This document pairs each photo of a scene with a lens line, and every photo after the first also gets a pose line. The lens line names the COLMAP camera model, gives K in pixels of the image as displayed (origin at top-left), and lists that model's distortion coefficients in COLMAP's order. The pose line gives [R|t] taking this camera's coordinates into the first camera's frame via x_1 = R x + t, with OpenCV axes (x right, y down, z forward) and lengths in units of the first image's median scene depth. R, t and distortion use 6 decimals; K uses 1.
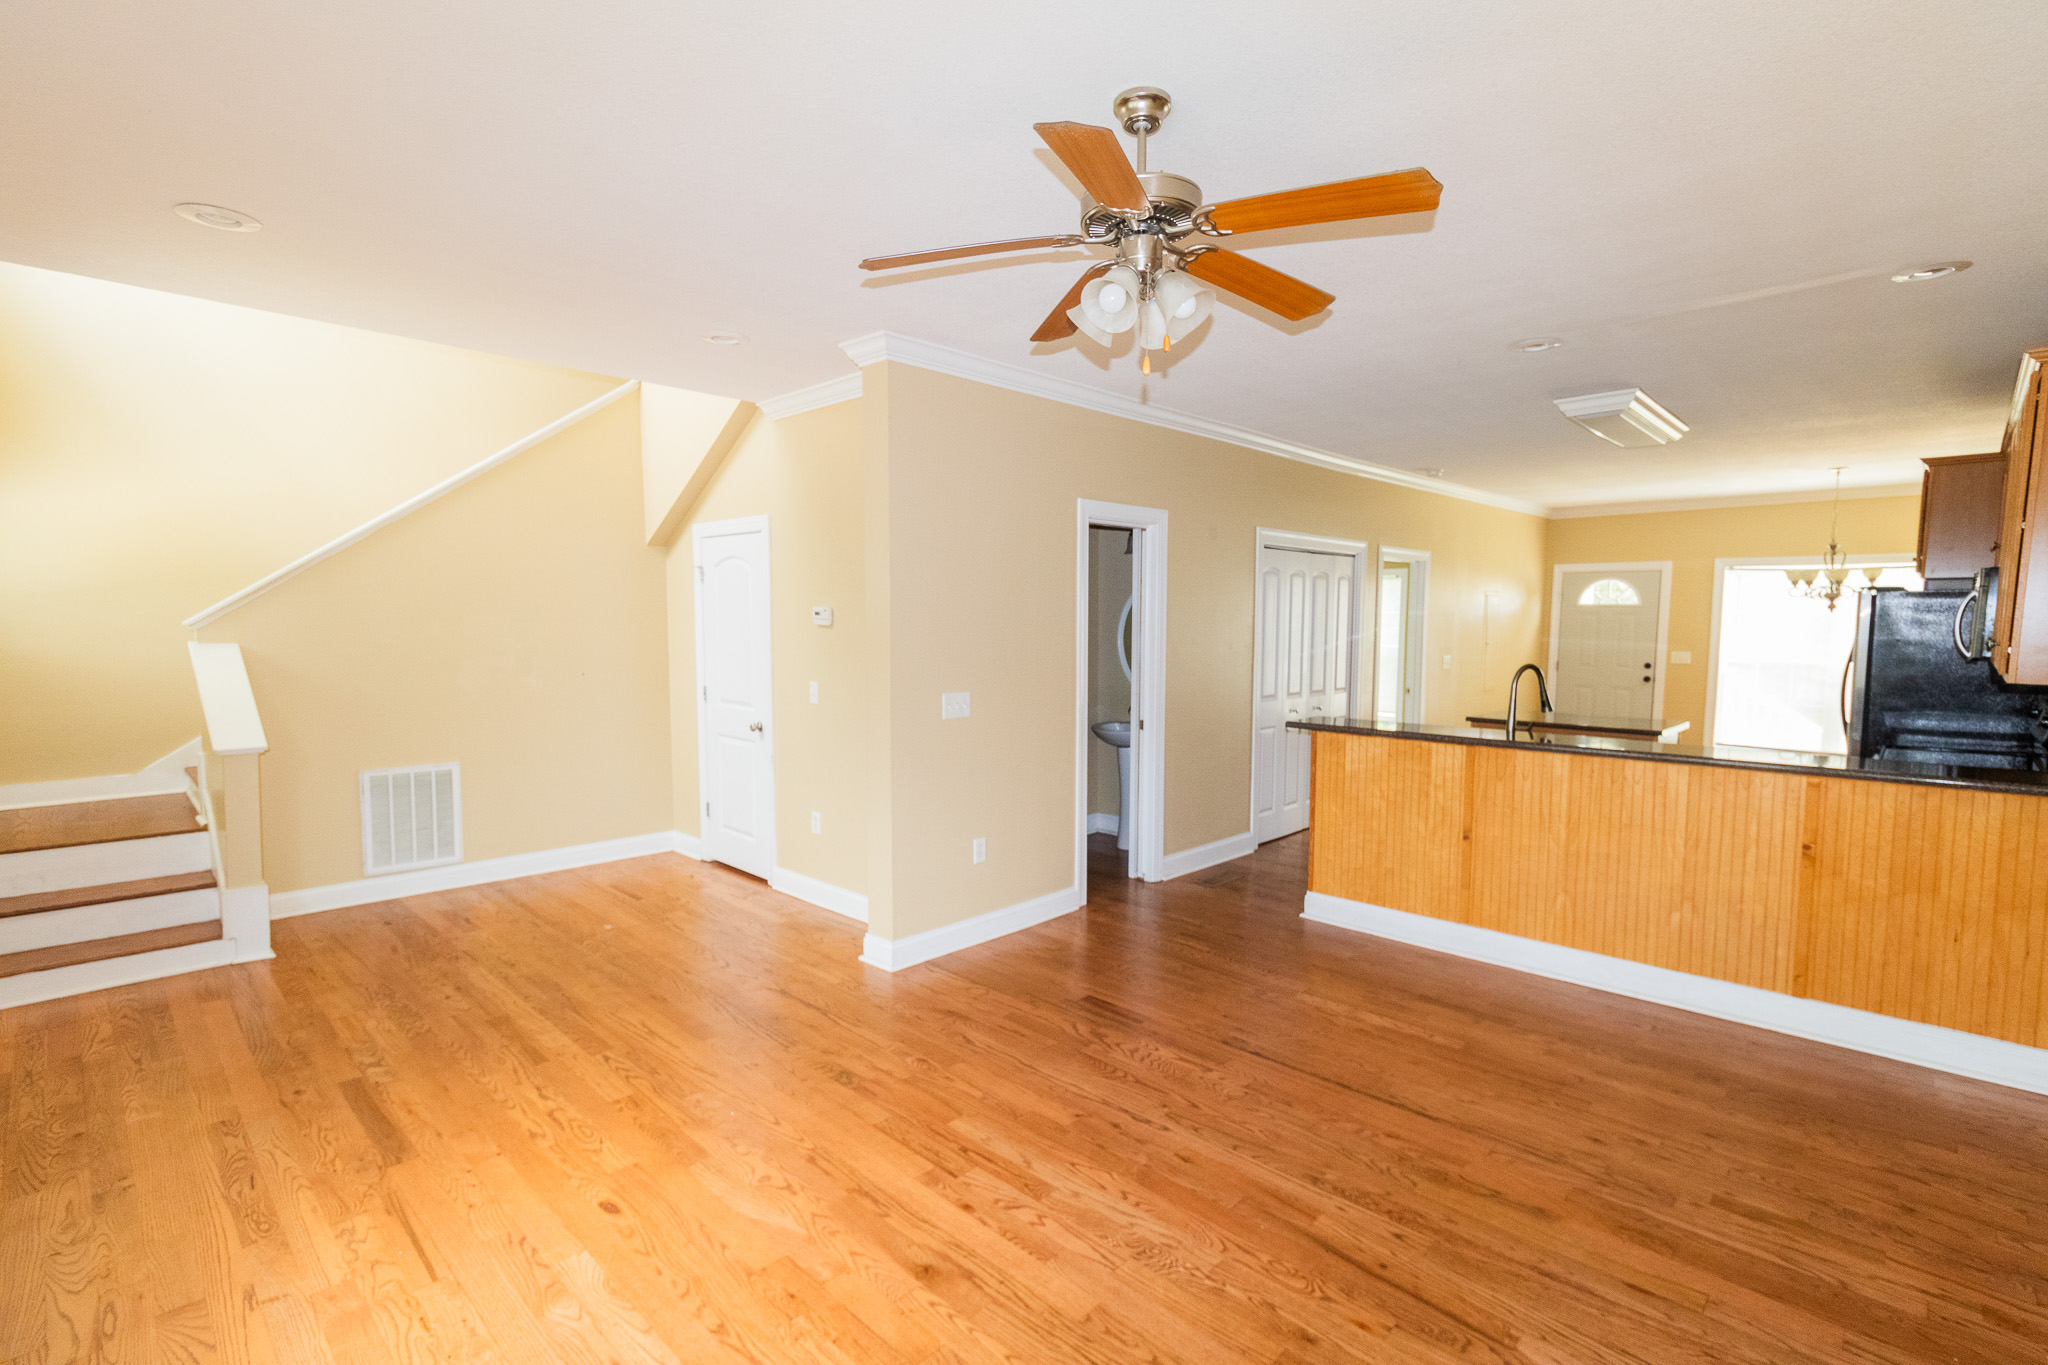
lens RADIAL K [[942.0, 0, 1027.4], [0, 942.0, 693.0], [0, 0, 1]] dist [0.000990, 0.000191]
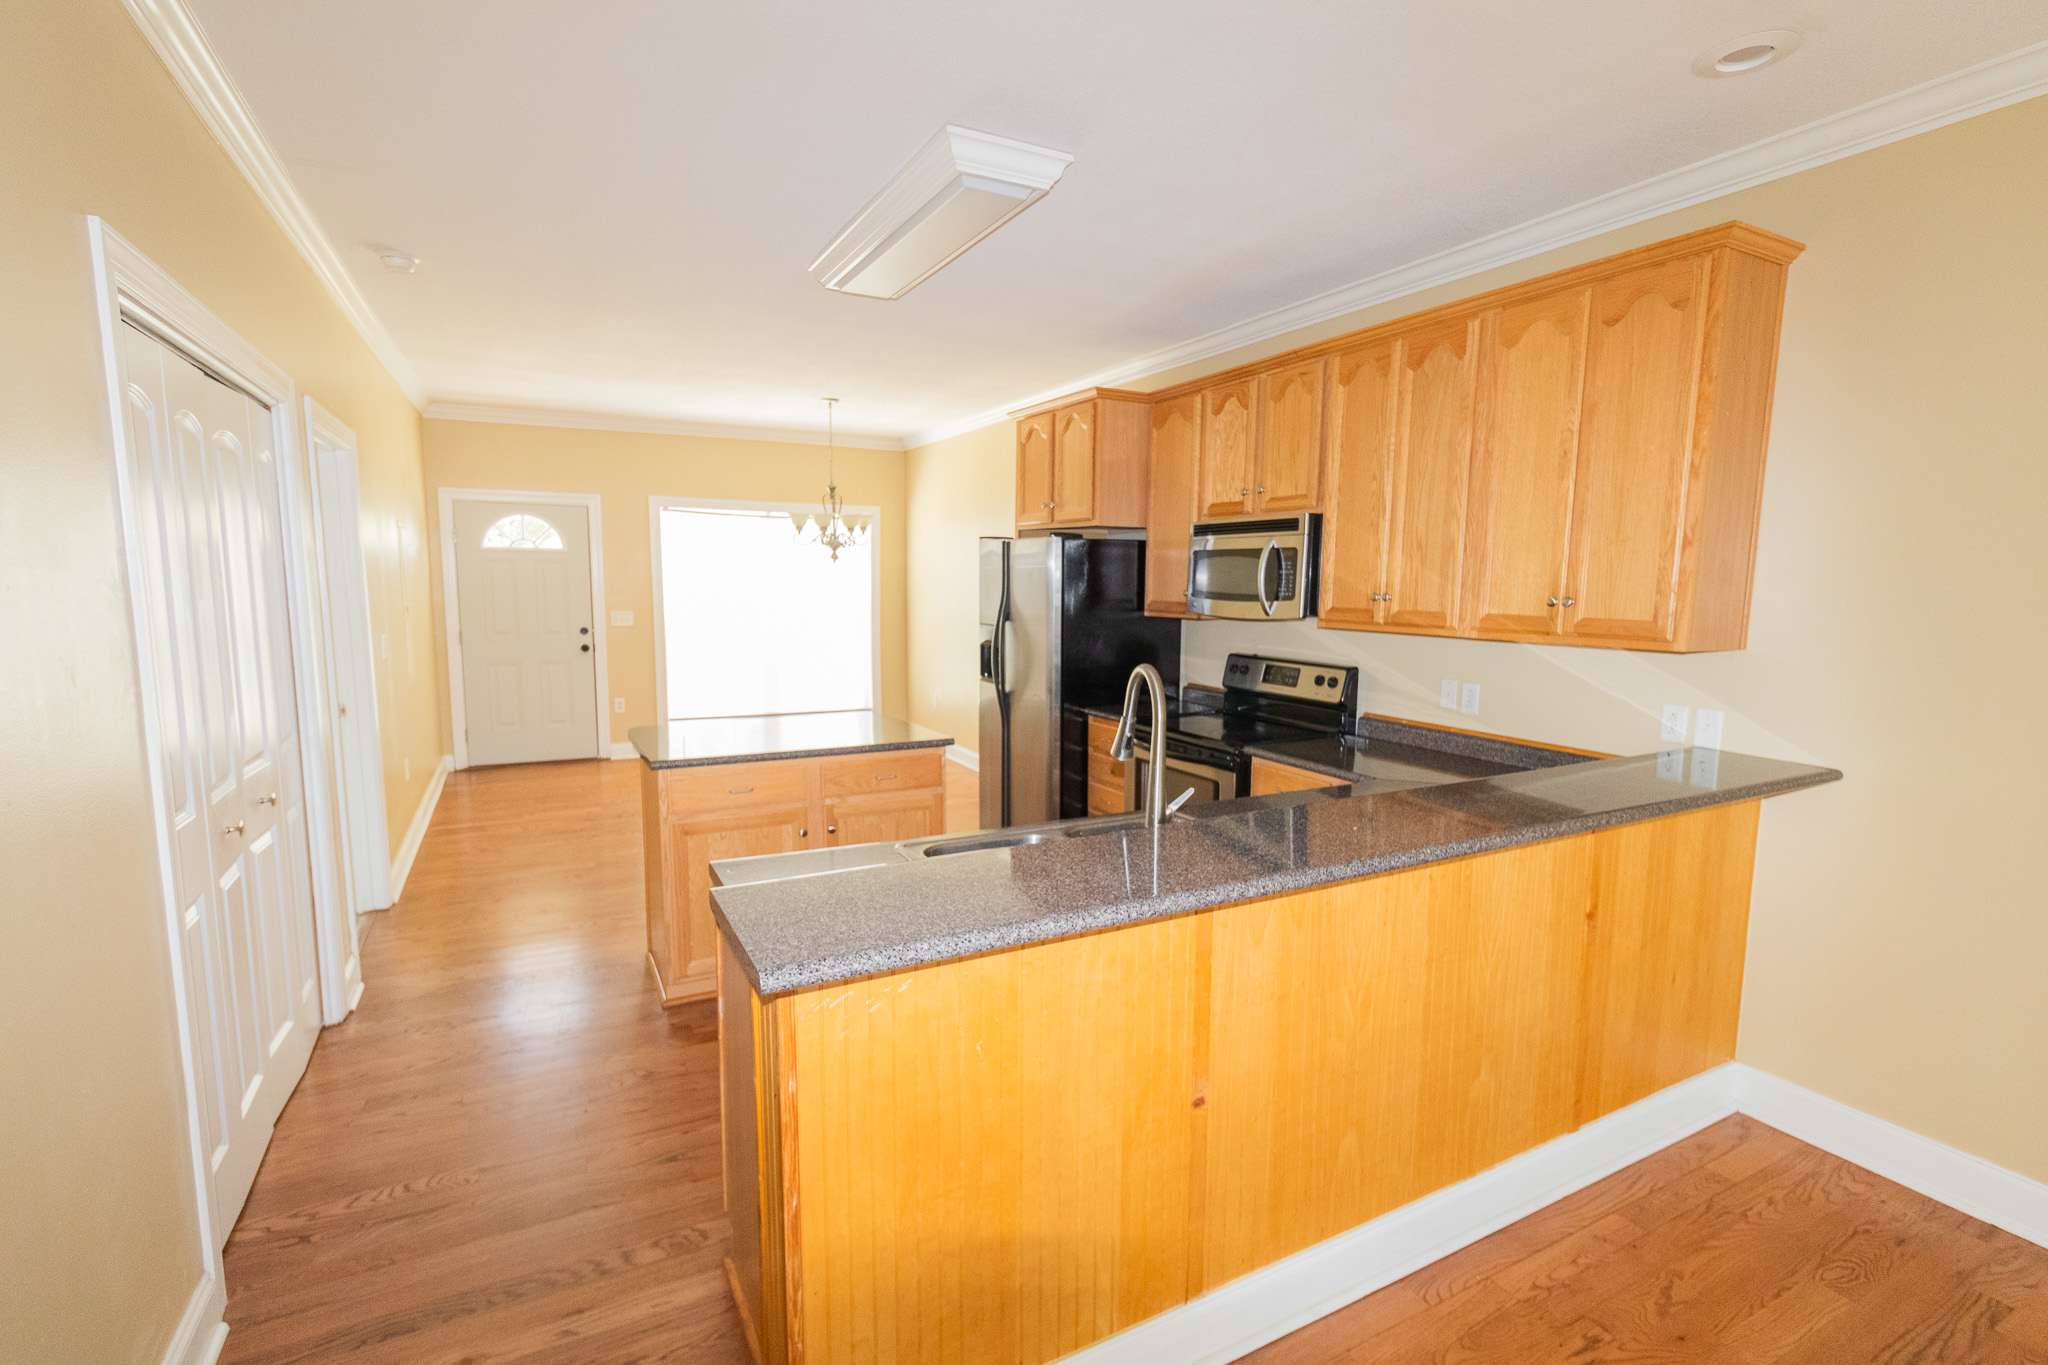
lens RADIAL K [[949.0, 0, 1033.8], [0, 949.0, 692.9], [0, 0, 1]] dist [0.002420, 0.000517]
pose [[0.304089, -0.116608, 0.945480, 0.087647], [0.068617, 0.992583, 0.100349, -0.082592], [-0.950169, 0.034361, 0.309835, 1.105215]]
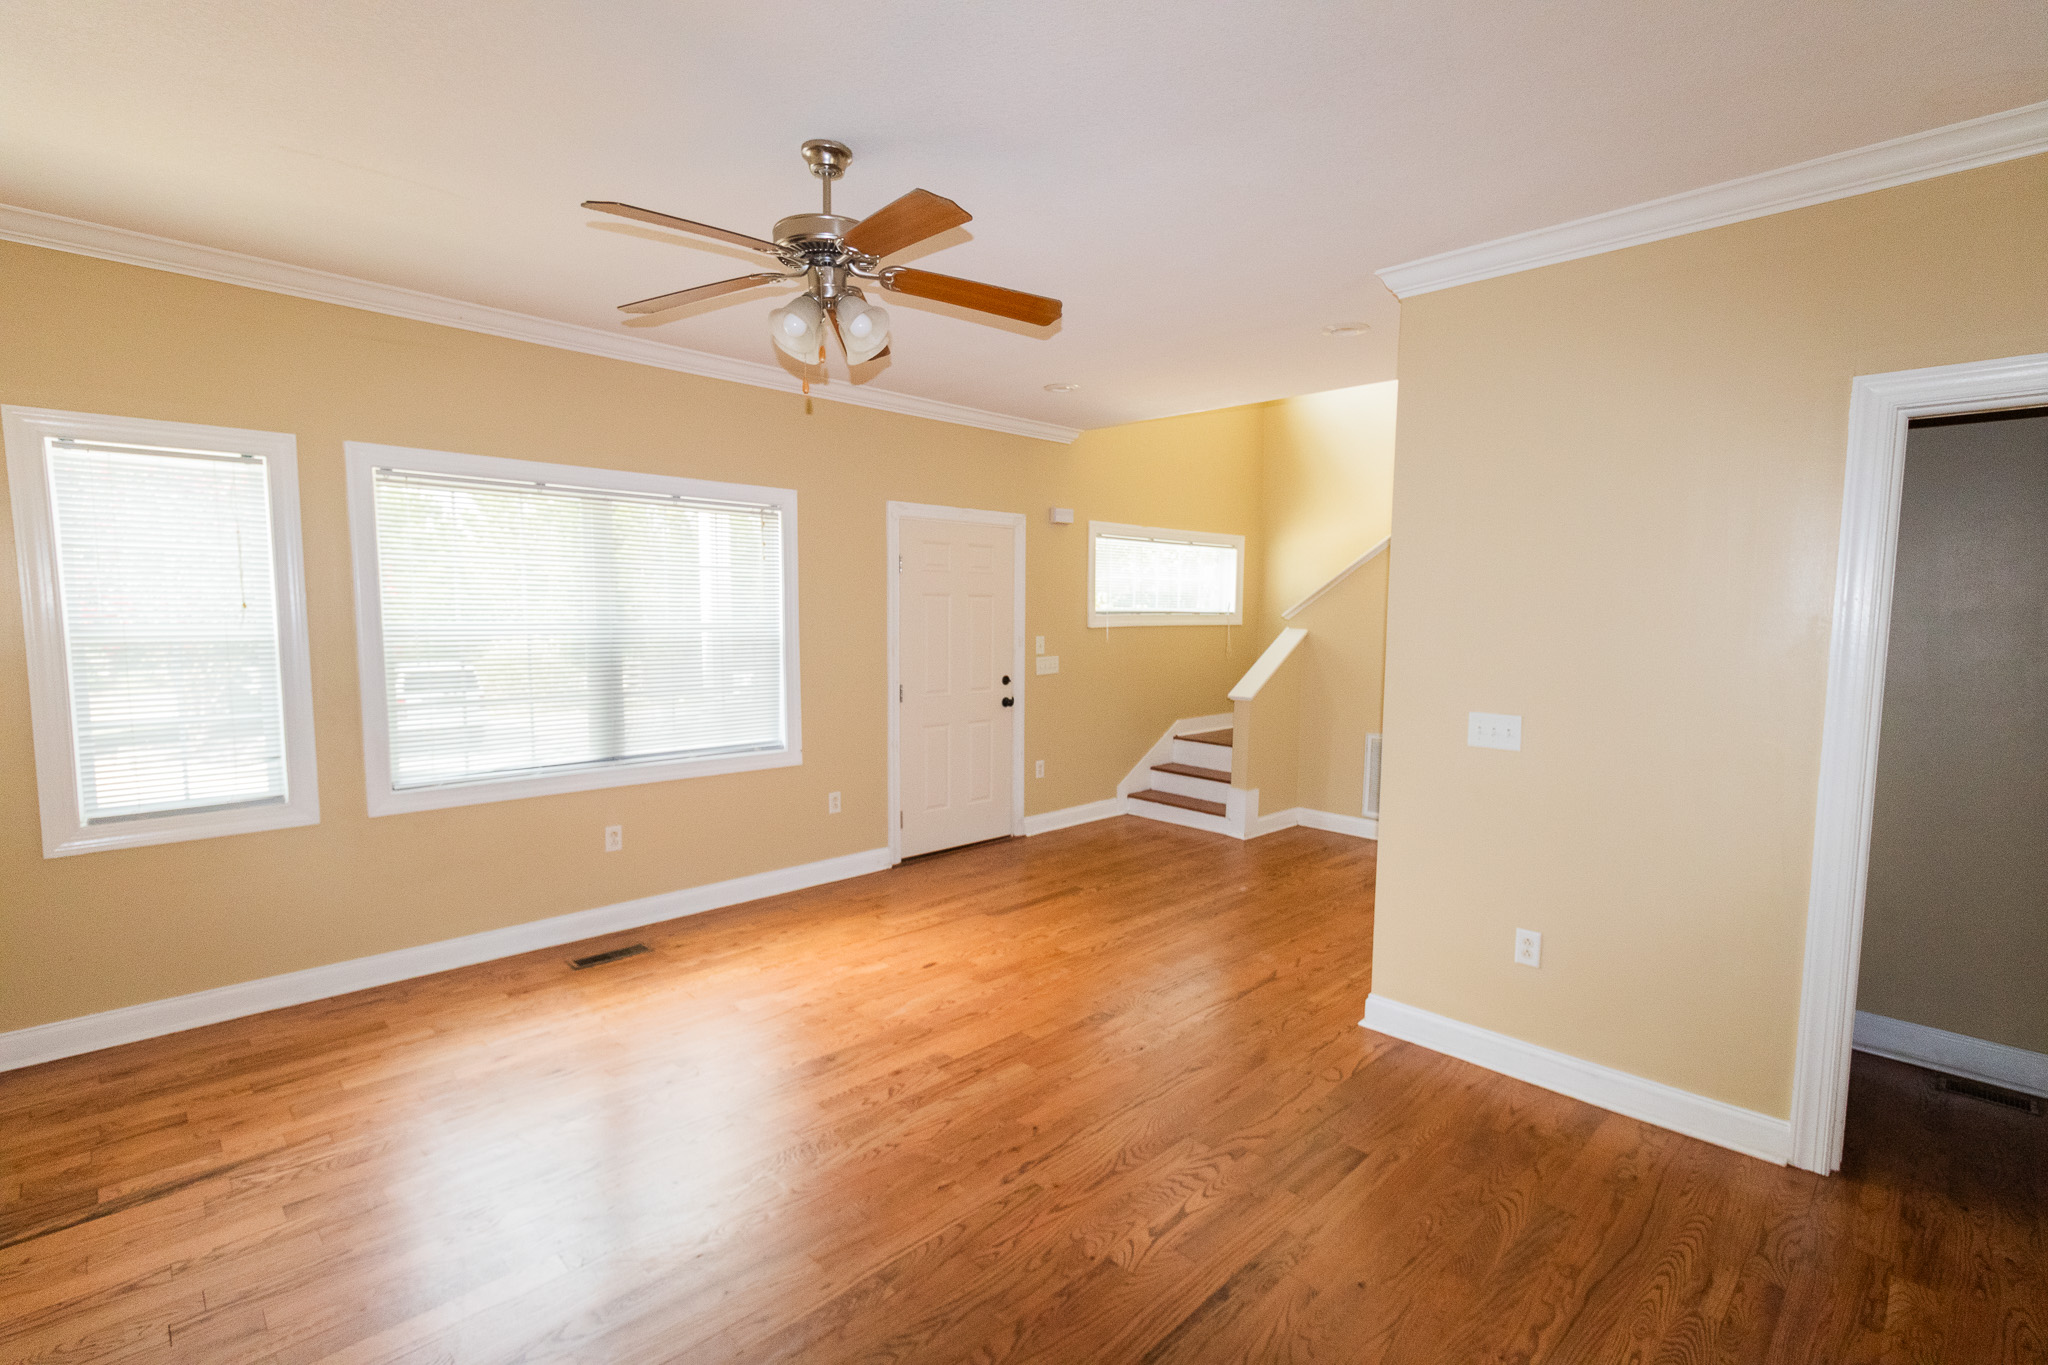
lens RADIAL K [[942.0, 0, 1027.4], [0, 942.0, 693.0], [0, 0, 1]] dist [0.000990, 0.000191]
pose [[-0.017578, 0.088229, -0.995945, 0.766833], [-0.090500, 0.991870, 0.089466, -0.057217], [0.995741, 0.091706, -0.009450, 0.765642]]
